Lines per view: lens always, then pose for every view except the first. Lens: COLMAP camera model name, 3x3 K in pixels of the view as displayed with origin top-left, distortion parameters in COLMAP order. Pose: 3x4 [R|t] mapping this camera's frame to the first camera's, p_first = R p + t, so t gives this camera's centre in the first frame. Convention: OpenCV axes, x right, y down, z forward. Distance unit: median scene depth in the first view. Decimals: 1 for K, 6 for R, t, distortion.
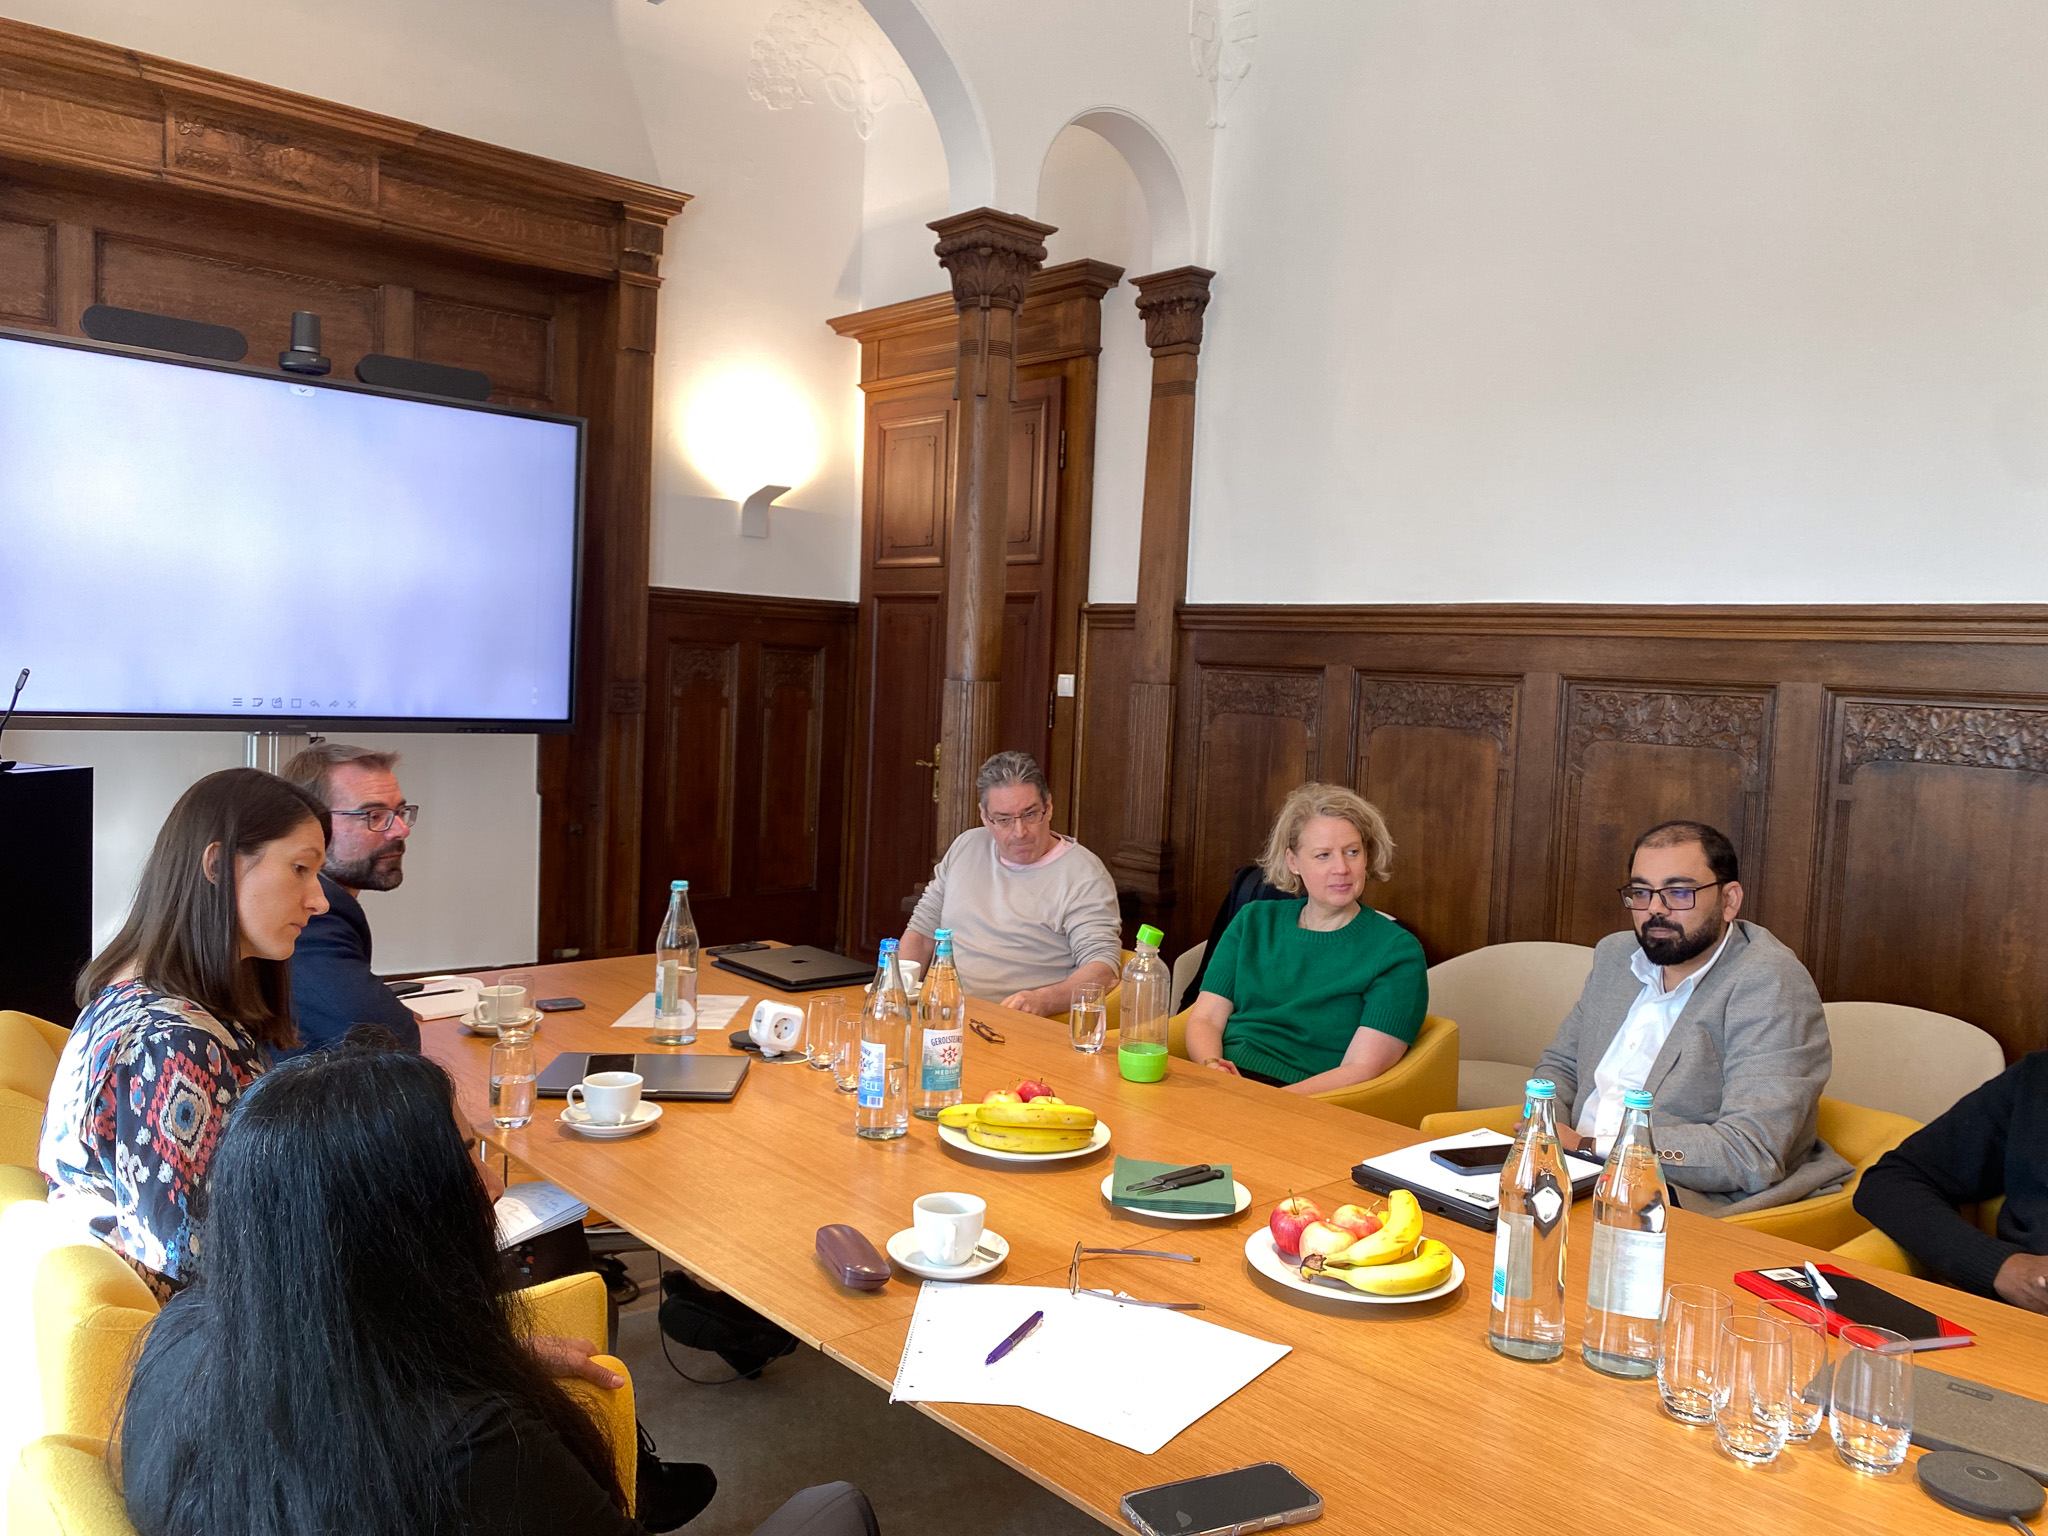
lens RADIAL K [[1539.7, 0, 1039.7], [0, 1539.7, 780.1], [0, 0, 1]] dist [0.028546, -0.040605]
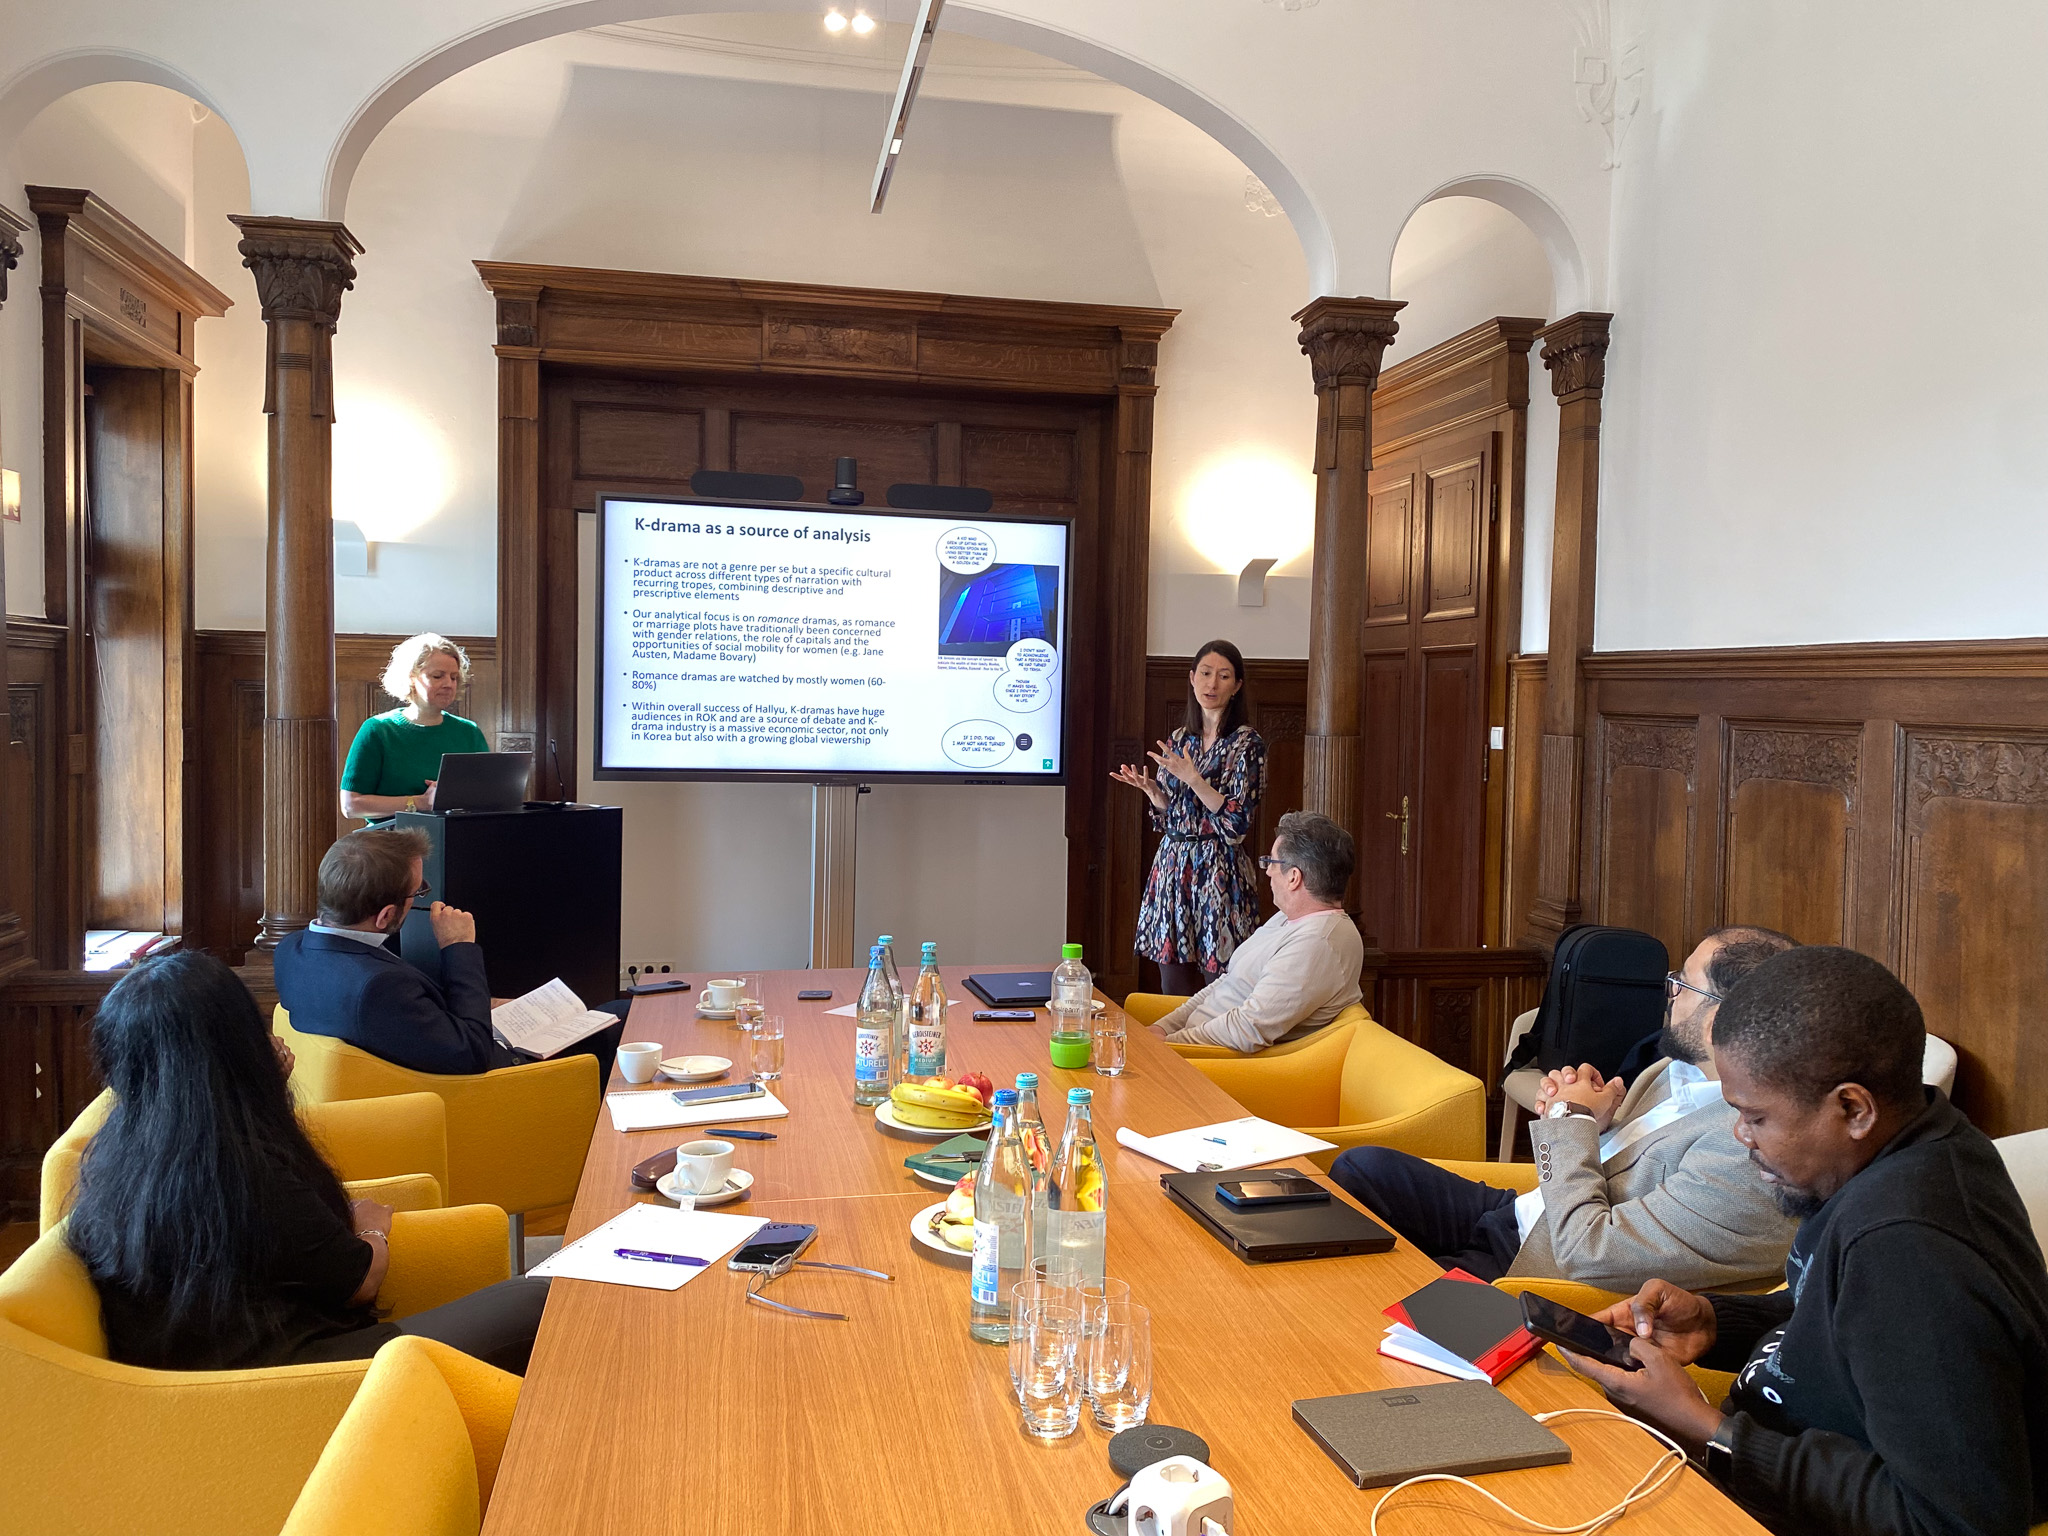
lens RADIAL K [[1539.7, 0, 1038.1], [0, 1539.7, 761.1], [0, 0, 1]] dist [0.028546, -0.040605]
pose [[0.861969, -0.005554, -0.506931, 0.295370], [-0.018064, 0.998968, -0.041661, 0.000133], [0.506640, 0.045068, 0.860979, -0.009564]]
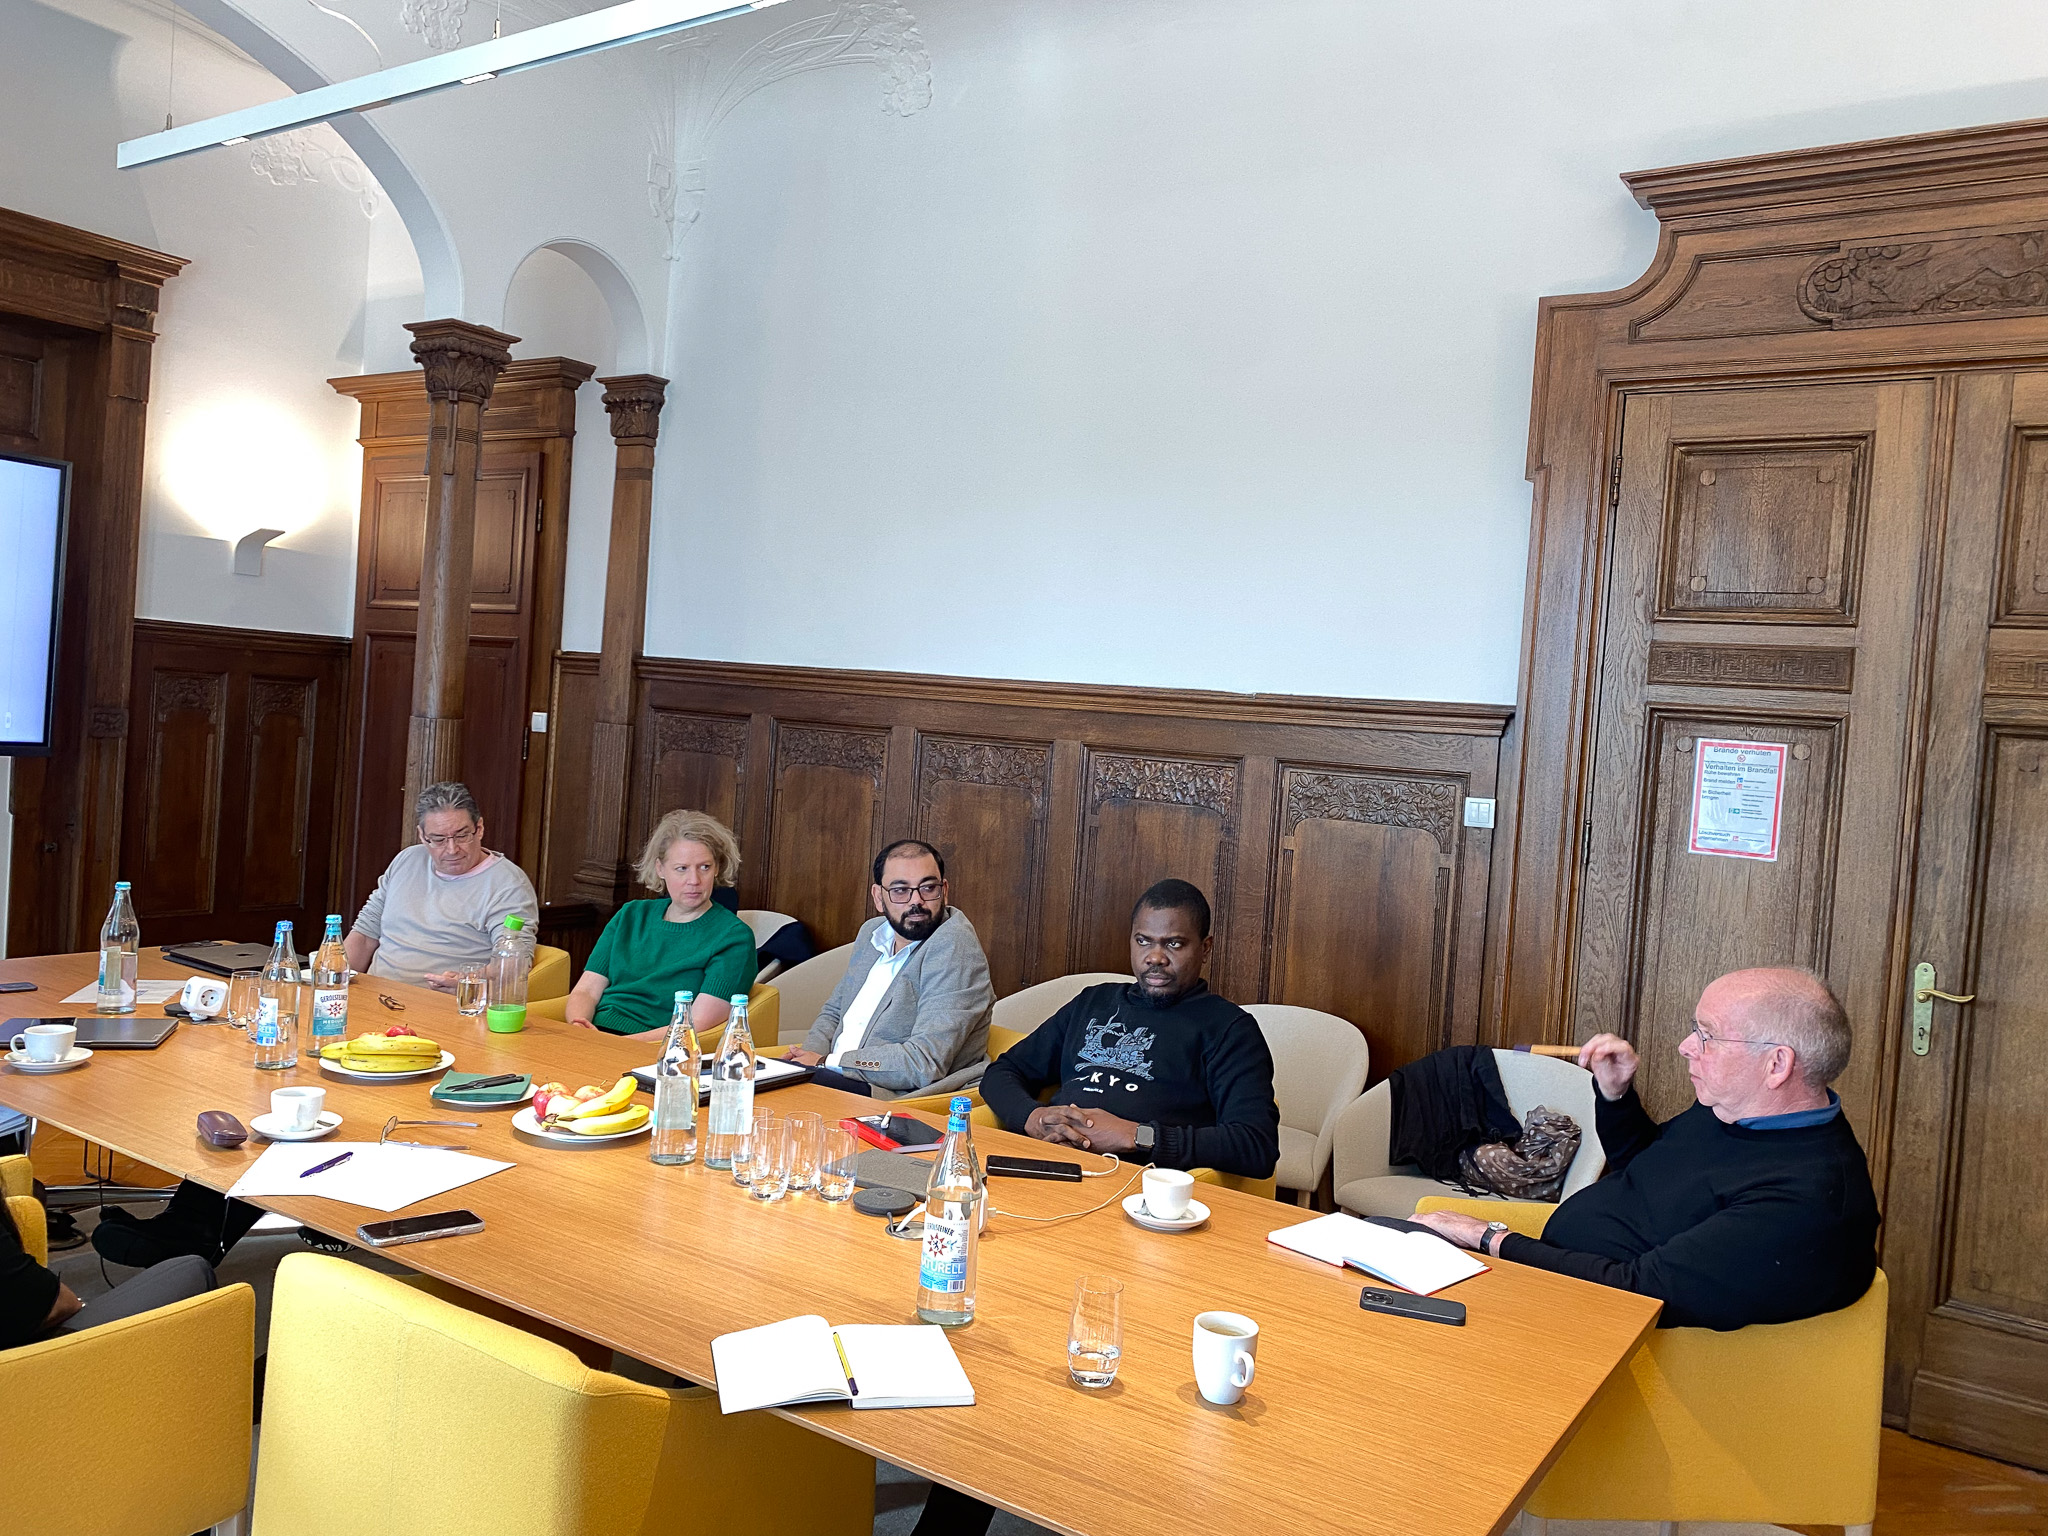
lens RADIAL K [[1539.7, 0, 1023.6], [0, 1539.7, 763.9], [0, 0, 1]] dist [0.028546, -0.040605]
pose [[0.966648, 0.018521, 0.255439, 0.079299], [-0.011023, 0.999466, -0.030756, 0.000043], [-0.255872, 0.026914, 0.966336, -0.211474]]
